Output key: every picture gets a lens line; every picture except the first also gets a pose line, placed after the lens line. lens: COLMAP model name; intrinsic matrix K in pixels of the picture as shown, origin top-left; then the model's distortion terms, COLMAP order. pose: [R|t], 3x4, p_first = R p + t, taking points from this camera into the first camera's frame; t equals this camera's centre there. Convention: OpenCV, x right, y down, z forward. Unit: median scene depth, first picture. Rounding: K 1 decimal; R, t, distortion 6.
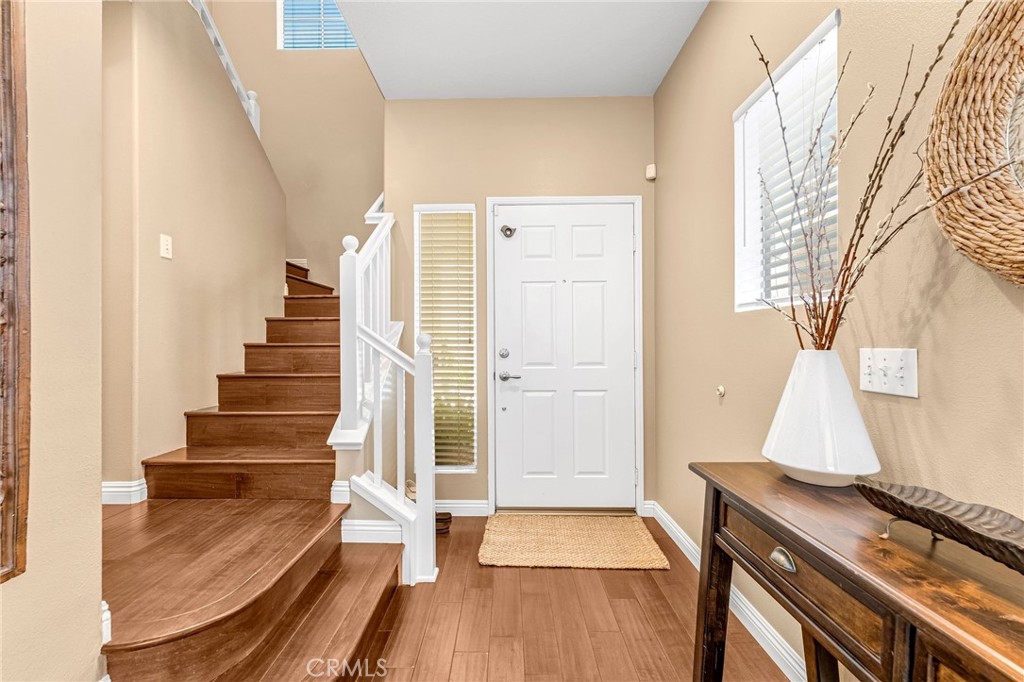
lens RADIAL K [[414.1, 0, 508.7], [0, 414.1, 340.5], [0, 0, 1]] dist [0.001478, 0.000446]
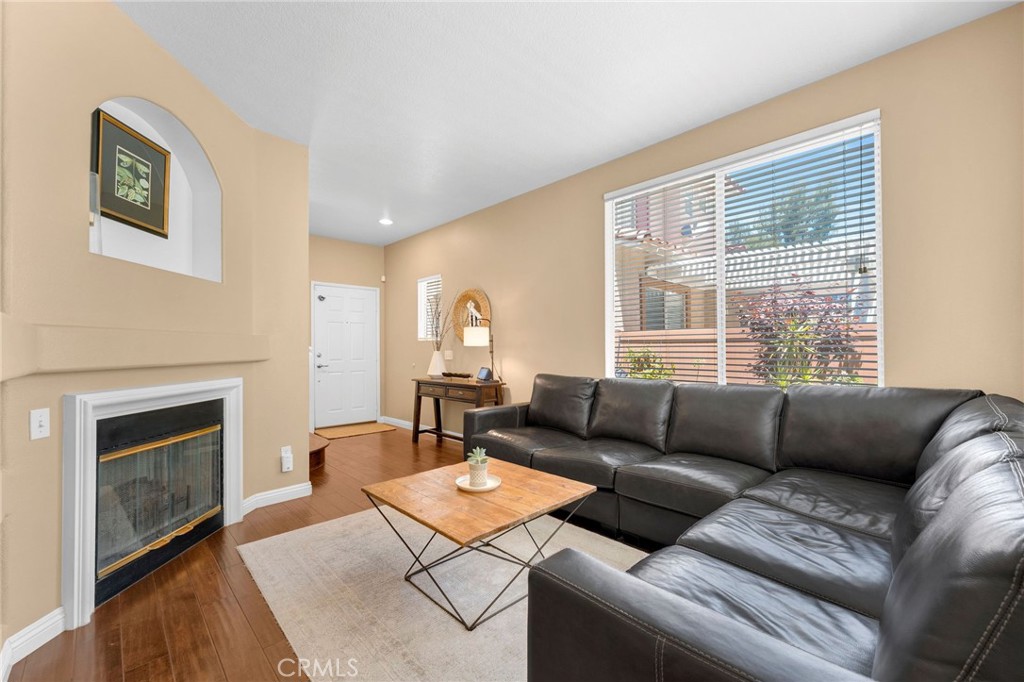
lens RADIAL K [[414.1, 0, 513.9], [0, 414.1, 346.0], [0, 0, 1]] dist [0.001478, 0.000446]
pose [[0.703887, 0.005657, 0.710289, -1.096305], [-0.000754, 0.999974, -0.007217, -0.001861], [-0.710311, 0.004545, 0.703873, -1.621071]]
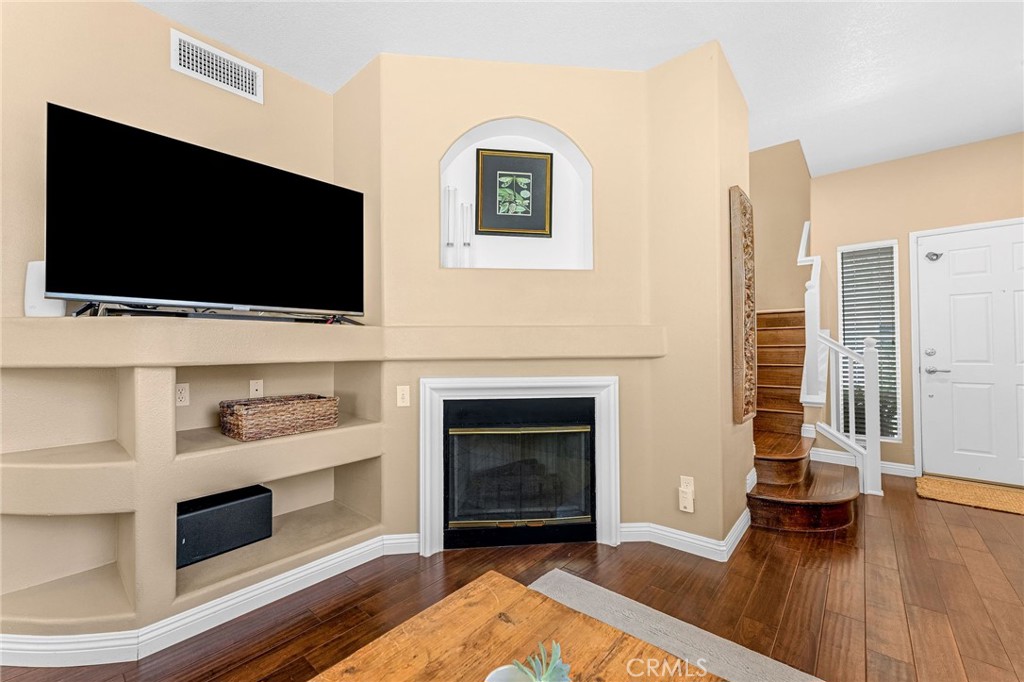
lens RADIAL K [[414.1, 0, 506.2], [0, 414.1, 342.8], [0, 0, 1]] dist [0.001478, 0.000446]
pose [[0.759502, -0.008824, -0.650445, -0.229372], [0.004848, 0.999957, -0.007904, 0.007793], [0.650487, 0.002850, 0.759512, -1.093461]]
